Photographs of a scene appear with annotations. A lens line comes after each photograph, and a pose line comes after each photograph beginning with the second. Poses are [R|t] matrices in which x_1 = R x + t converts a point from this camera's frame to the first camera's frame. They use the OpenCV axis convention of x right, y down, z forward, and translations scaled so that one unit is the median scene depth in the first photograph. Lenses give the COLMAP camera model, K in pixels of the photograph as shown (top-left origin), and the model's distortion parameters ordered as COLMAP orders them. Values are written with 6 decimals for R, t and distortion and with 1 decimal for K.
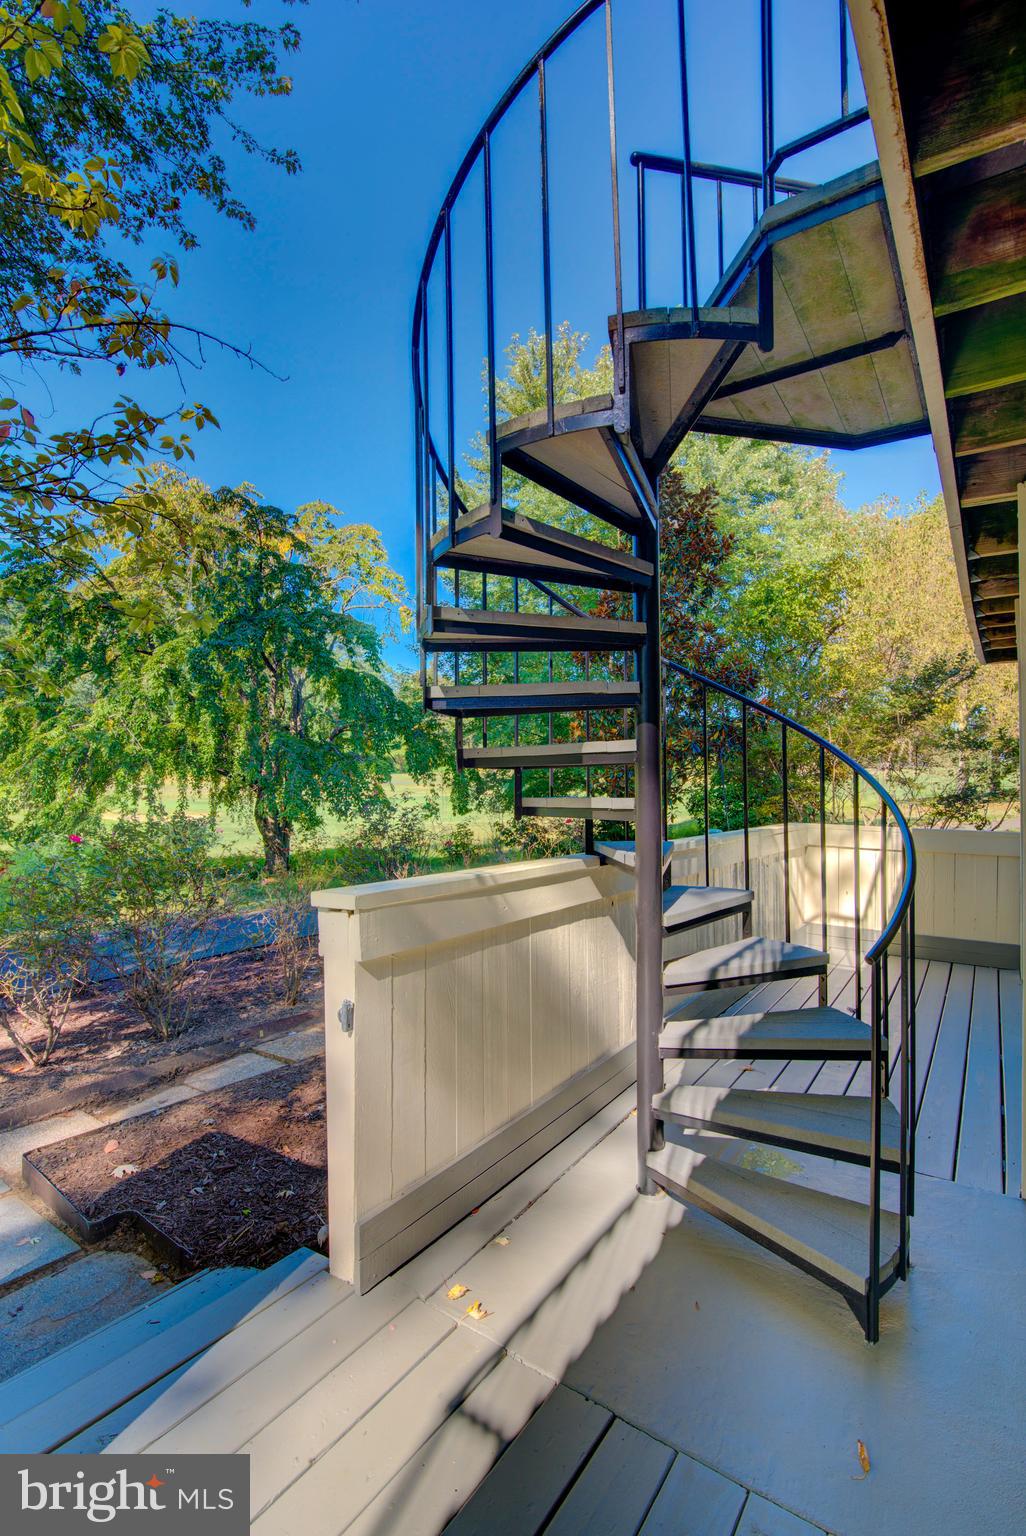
lens RADIAL K [[690.0, 0, 513.0], [0, 690.0, 768.0], [0, 0, 1]] dist [-0.000762, -0.000137]
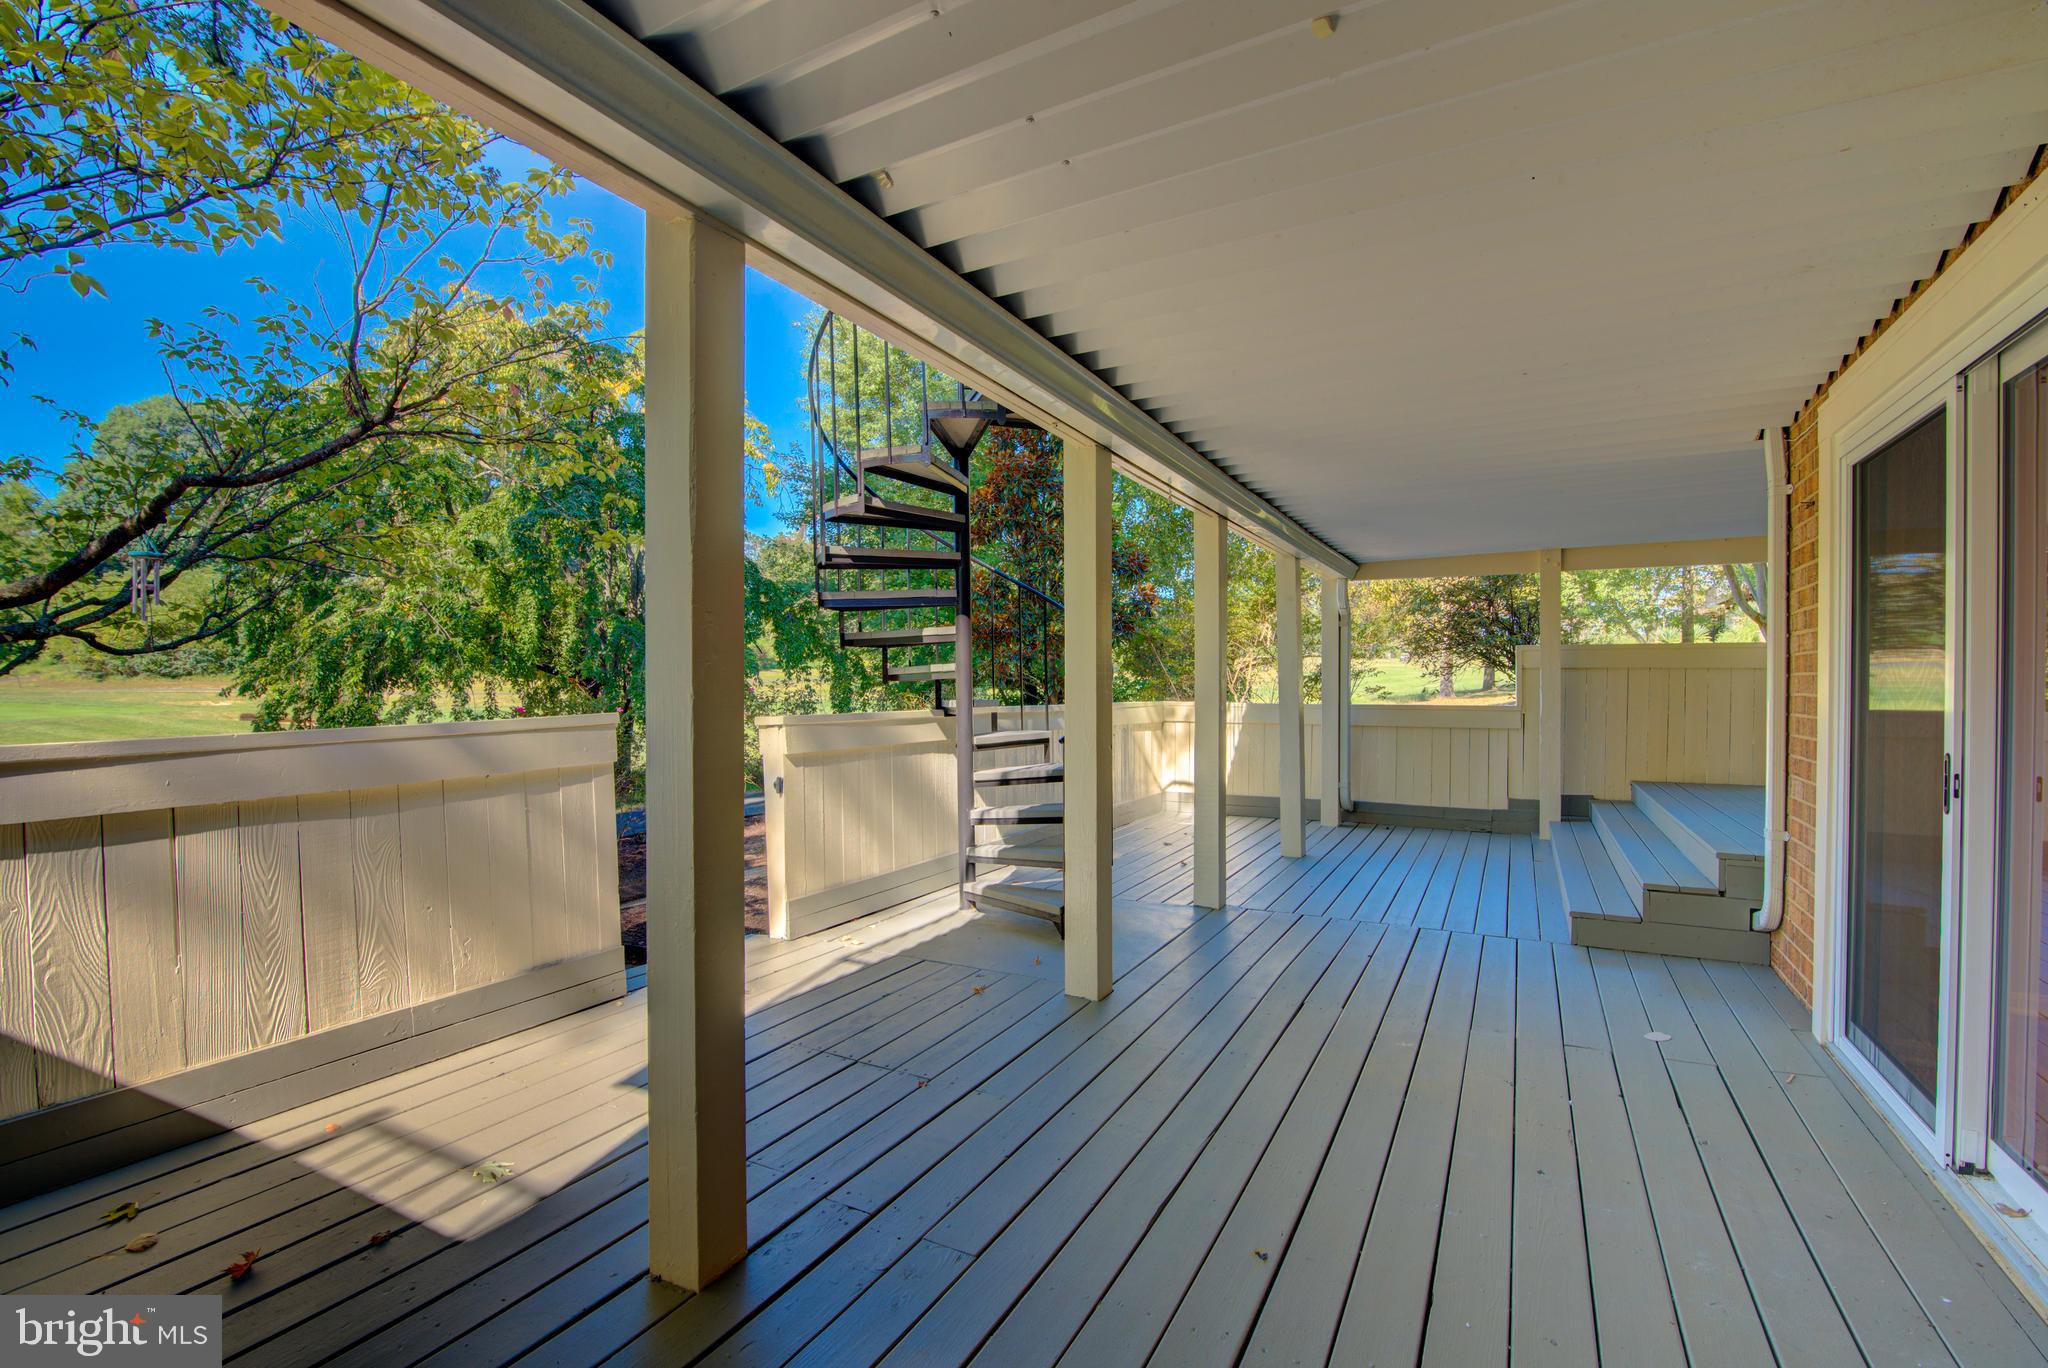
lens RADIAL K [[919.9, 0, 1015.0], [0, 919.9, 677.2], [0, 0, 1]] dist [-0.000762, -0.000137]
pose [[0.993842, -0.010086, 0.110350, 0.011281], [0.008321, 0.999830, 0.016446, 0.005764], [-0.110497, -0.015427, 0.993757, -0.154524]]
